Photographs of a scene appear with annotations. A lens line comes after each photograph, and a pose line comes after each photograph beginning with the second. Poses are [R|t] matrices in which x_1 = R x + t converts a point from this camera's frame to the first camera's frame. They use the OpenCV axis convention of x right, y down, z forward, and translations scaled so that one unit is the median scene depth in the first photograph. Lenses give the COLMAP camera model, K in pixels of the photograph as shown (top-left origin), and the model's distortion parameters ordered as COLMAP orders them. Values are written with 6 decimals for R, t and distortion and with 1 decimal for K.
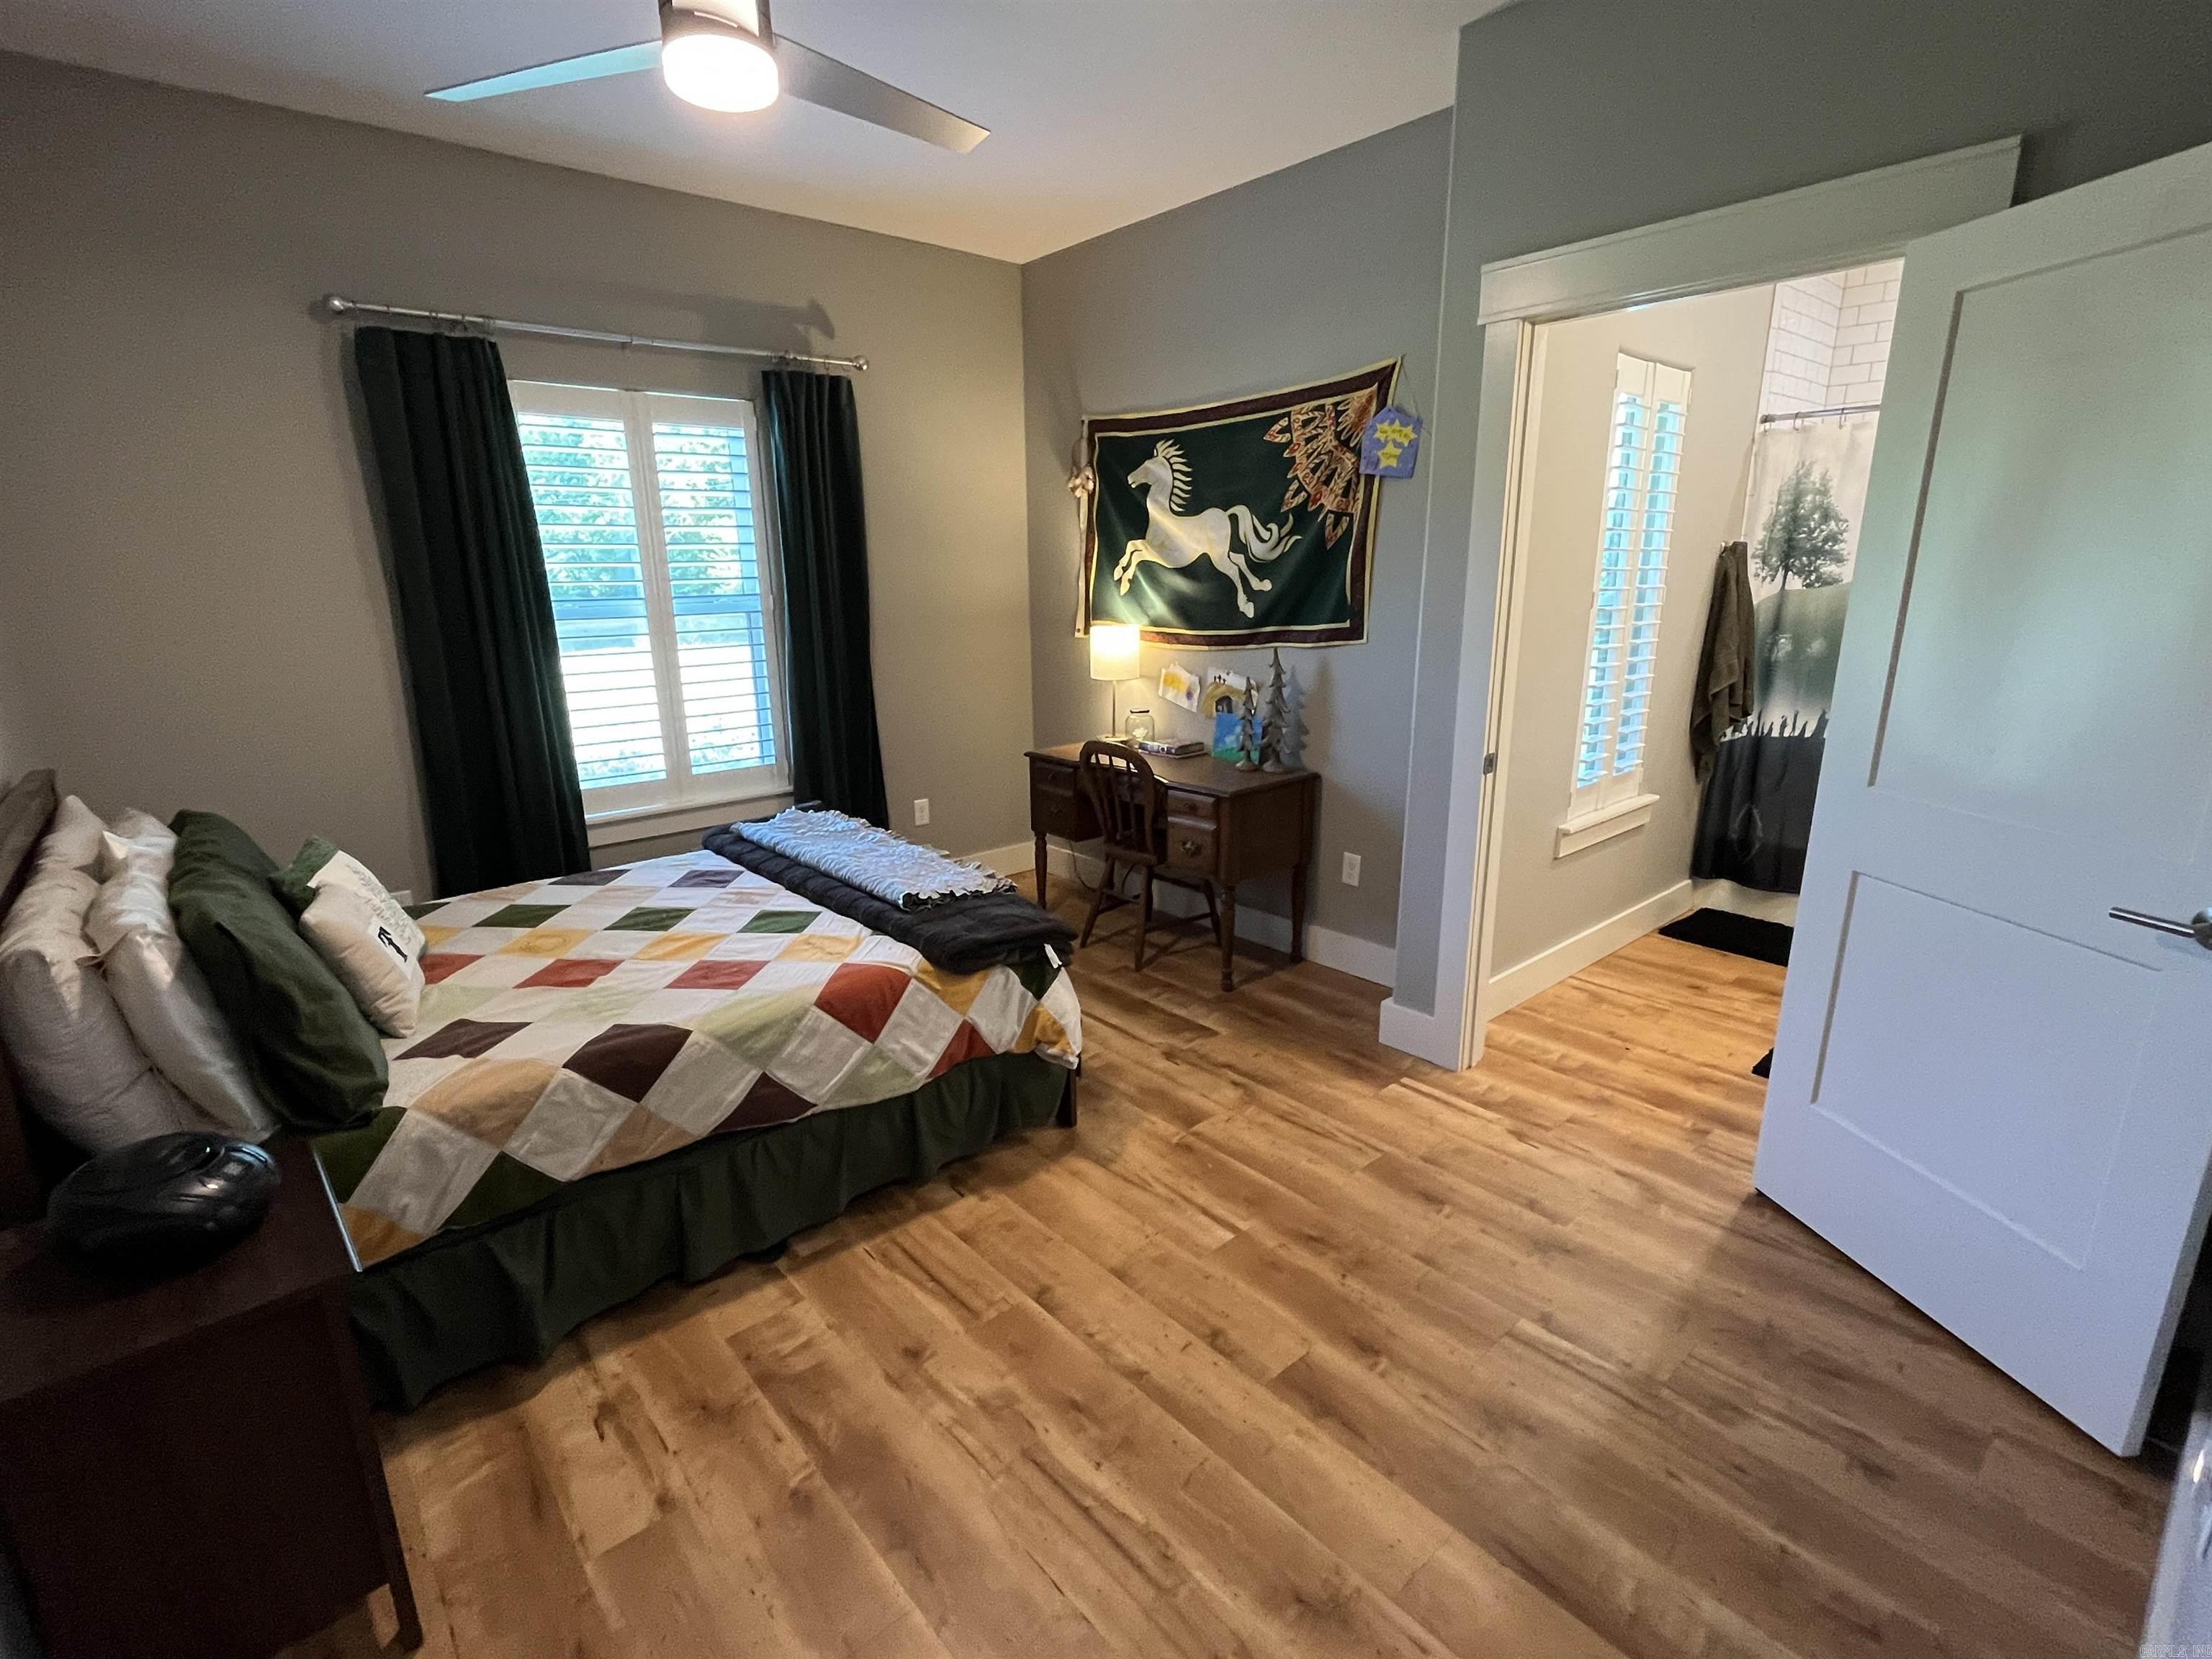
lens RADIAL K [[1029.2, 0, 1094.3], [0, 1029.2, 831.0], [0, 0, 1]] dist [-0.010519, -0.000132]
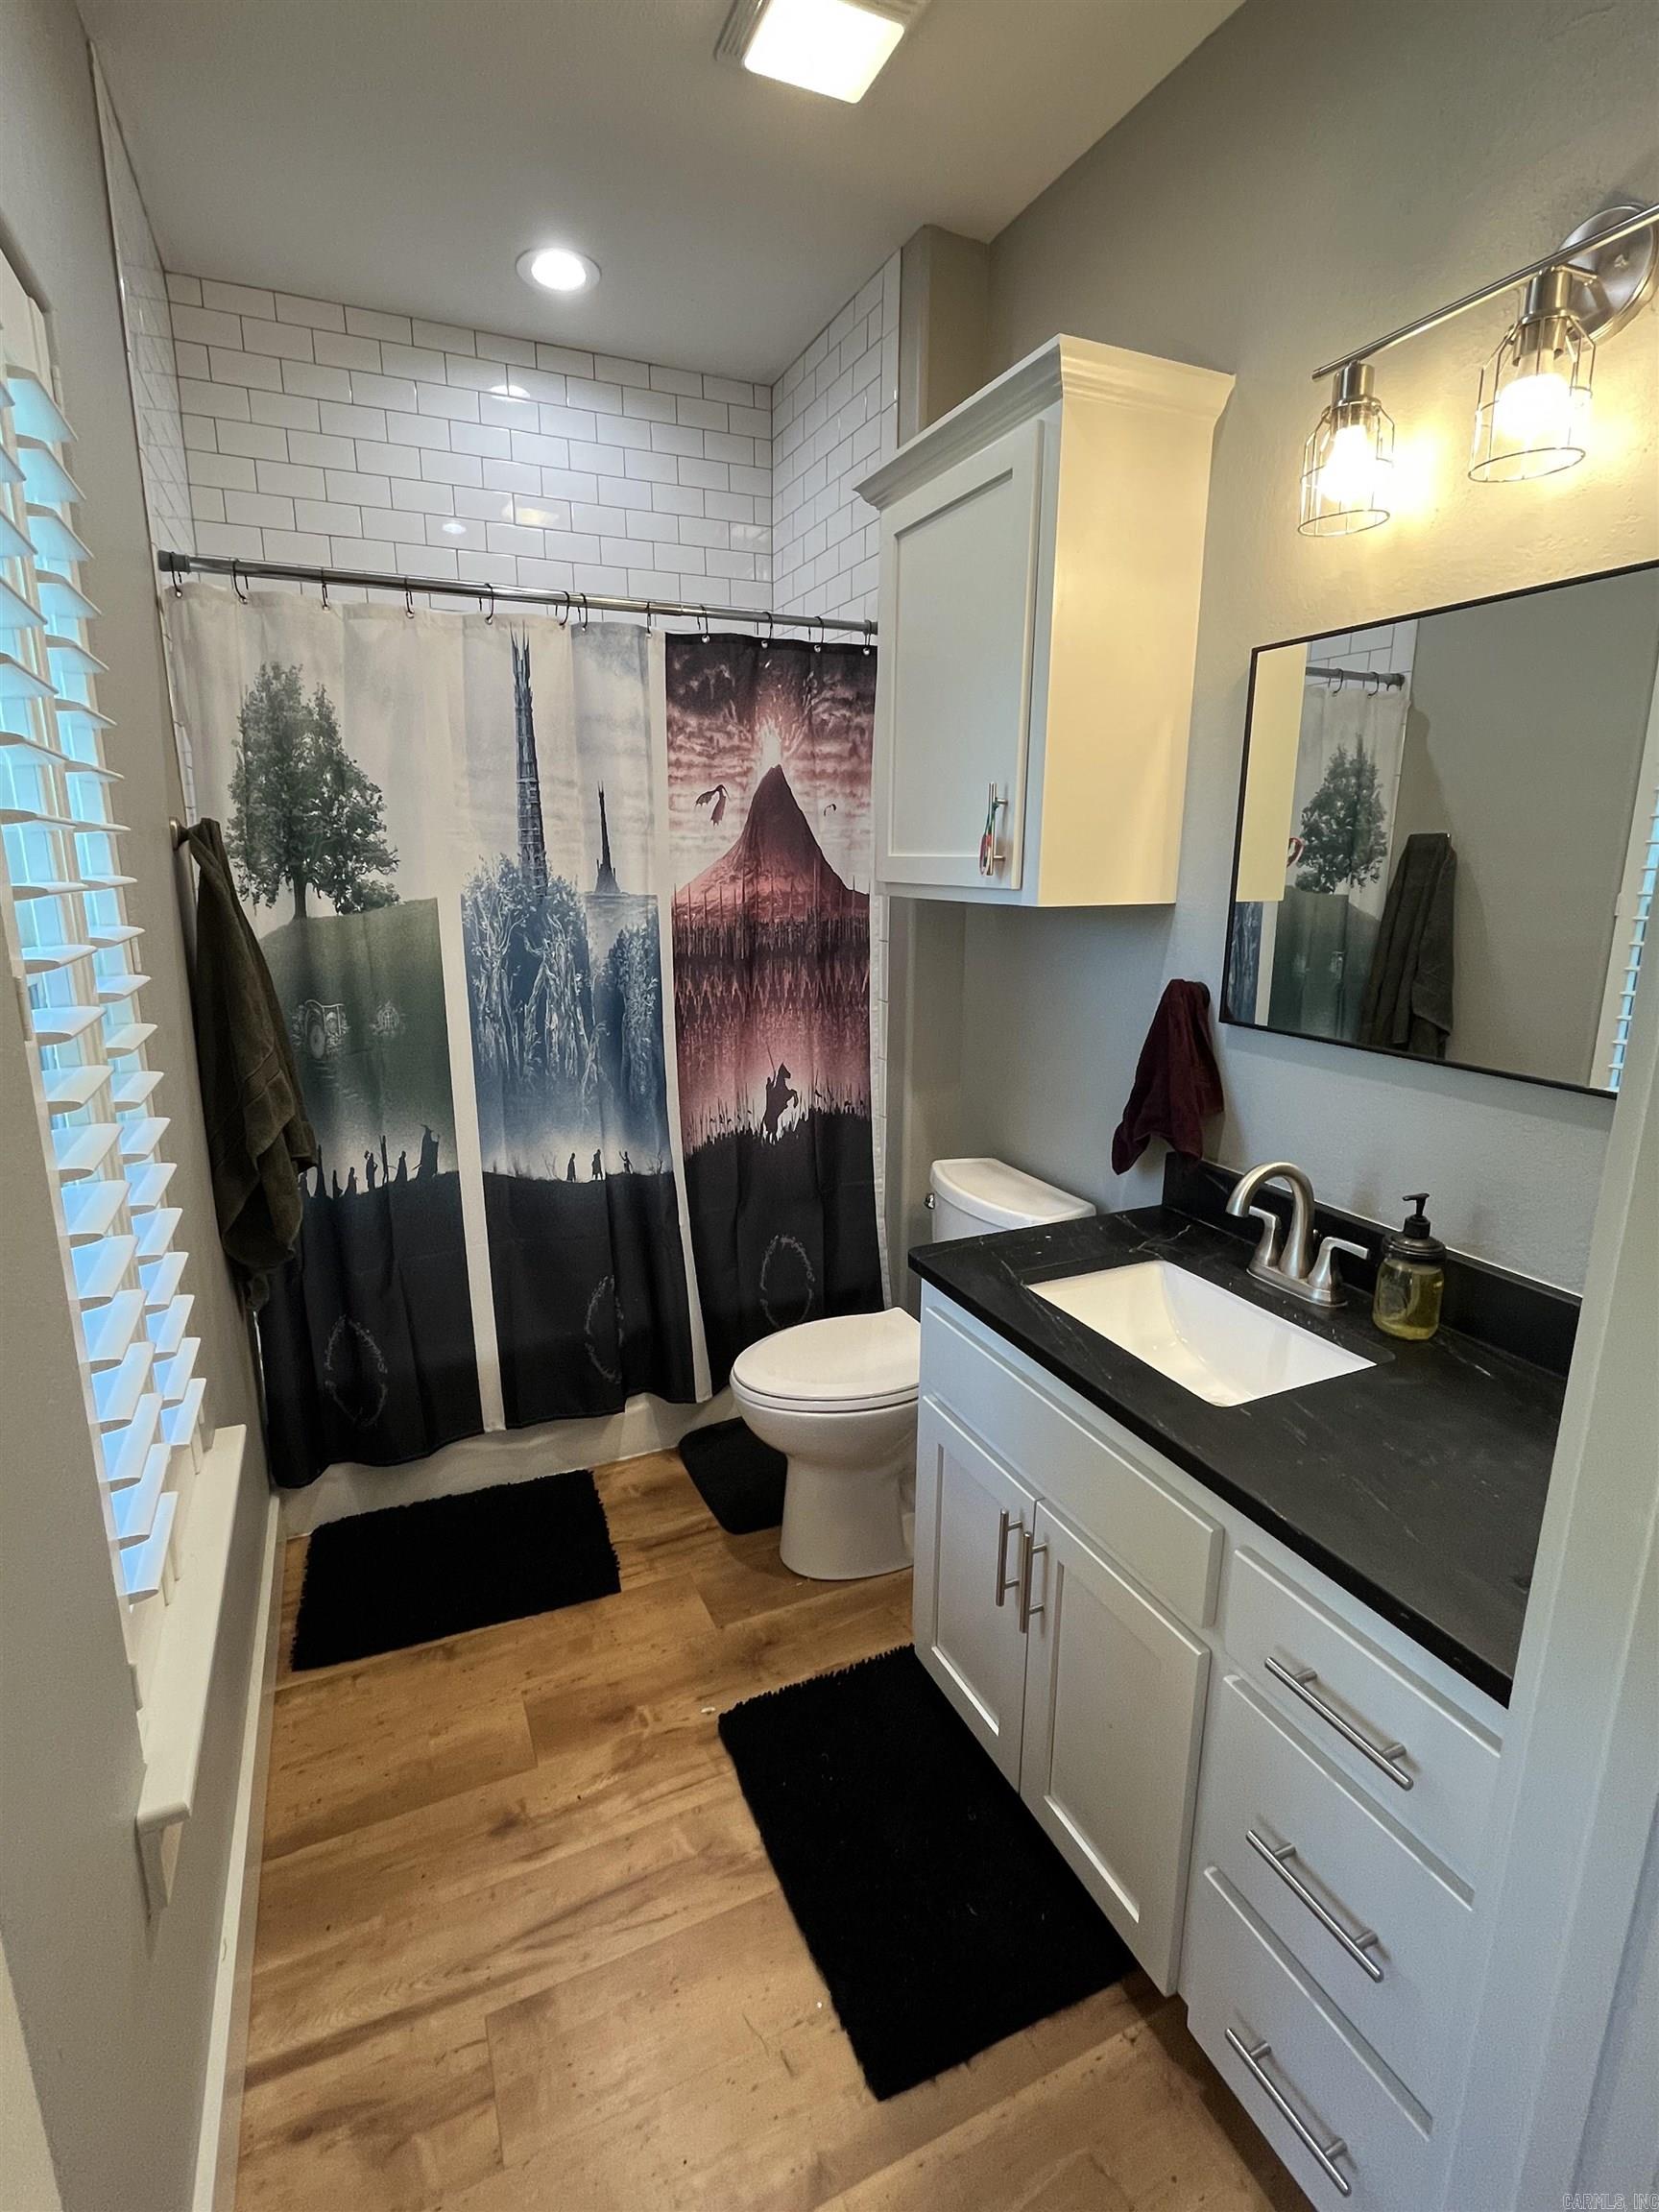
lens RADIAL K [[1029.2, 0, 827.1], [0, 1029.2, 1092.2], [0, 0, 1]] dist [-0.010519, -0.000132]
pose [[0.283180, -0.204004, 0.937119, 0.254019], [0.235627, 0.961965, 0.138211, -0.163274], [-0.929671, 0.181672, 0.320478, 0.615810]]
